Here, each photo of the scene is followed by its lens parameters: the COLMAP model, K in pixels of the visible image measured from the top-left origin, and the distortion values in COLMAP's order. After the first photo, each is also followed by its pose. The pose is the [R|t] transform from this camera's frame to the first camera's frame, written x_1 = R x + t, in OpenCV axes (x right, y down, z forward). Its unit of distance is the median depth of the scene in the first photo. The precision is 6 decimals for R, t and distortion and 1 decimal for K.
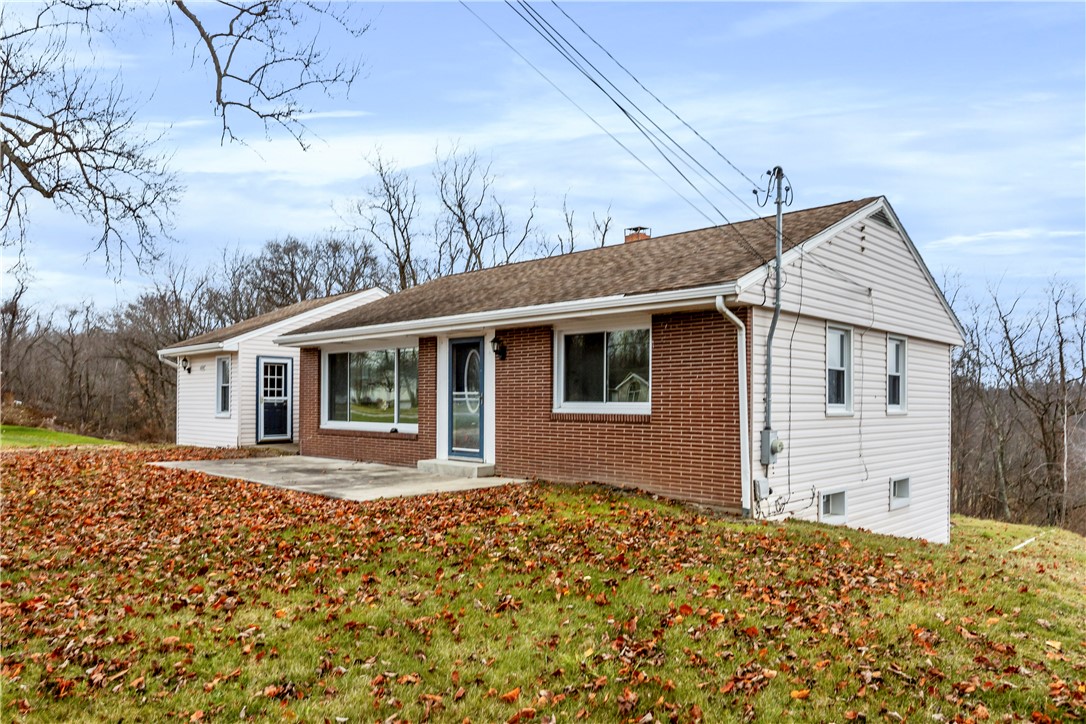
lens RADIAL K [[750.8, 0, 543.0], [0, 750.8, 362.0], [0, 0, 1]] dist [0.003038, 0.000806]
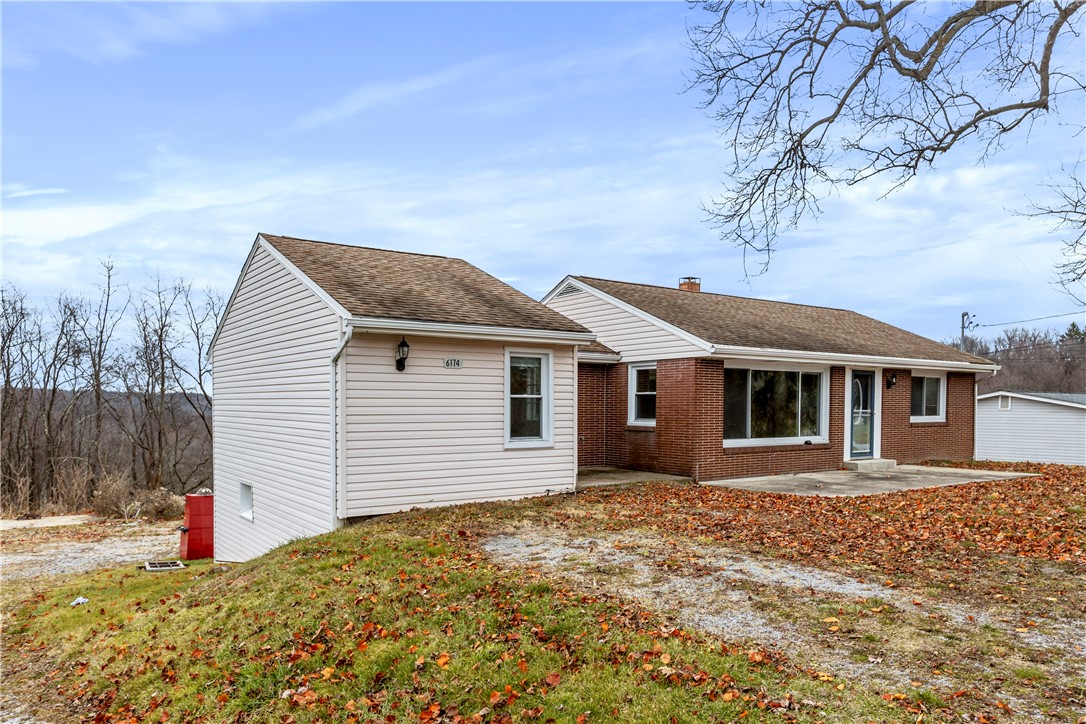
lens RADIAL K [[747.3, 0, 543.0], [0, 747.3, 362.0], [0, 0, 1]] dist [0.002382, 0.000108]
pose [[0.184046, 0.050504, 0.981619, -1.548253], [-0.055763, 0.997607, -0.040872, 0.040525], [-0.981335, -0.047216, 0.186422, 1.303560]]
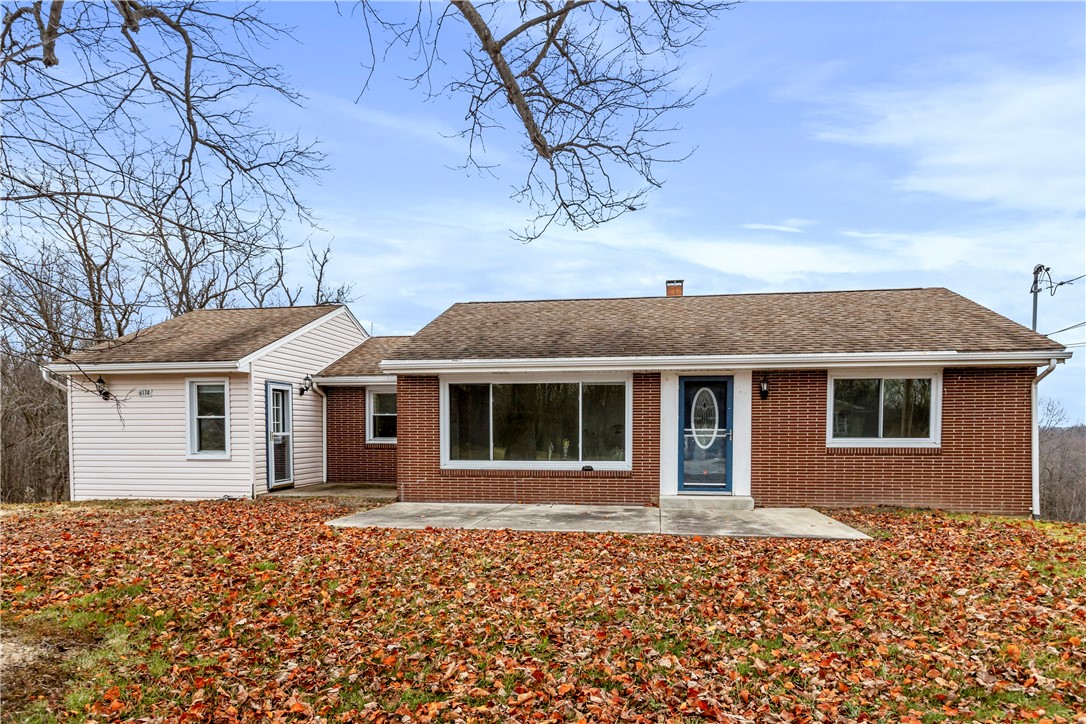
lens RADIAL K [[660.6, 0, 543.0], [0, 660.6, 362.0], [0, 0, 1]] dist [-0.012656, 0.000001]
pose [[0.812244, 0.058677, 0.580359, -0.808685], [-0.027754, 0.997688, -0.062028, 0.010752], [-0.582657, 0.034275, 0.811995, 0.378452]]
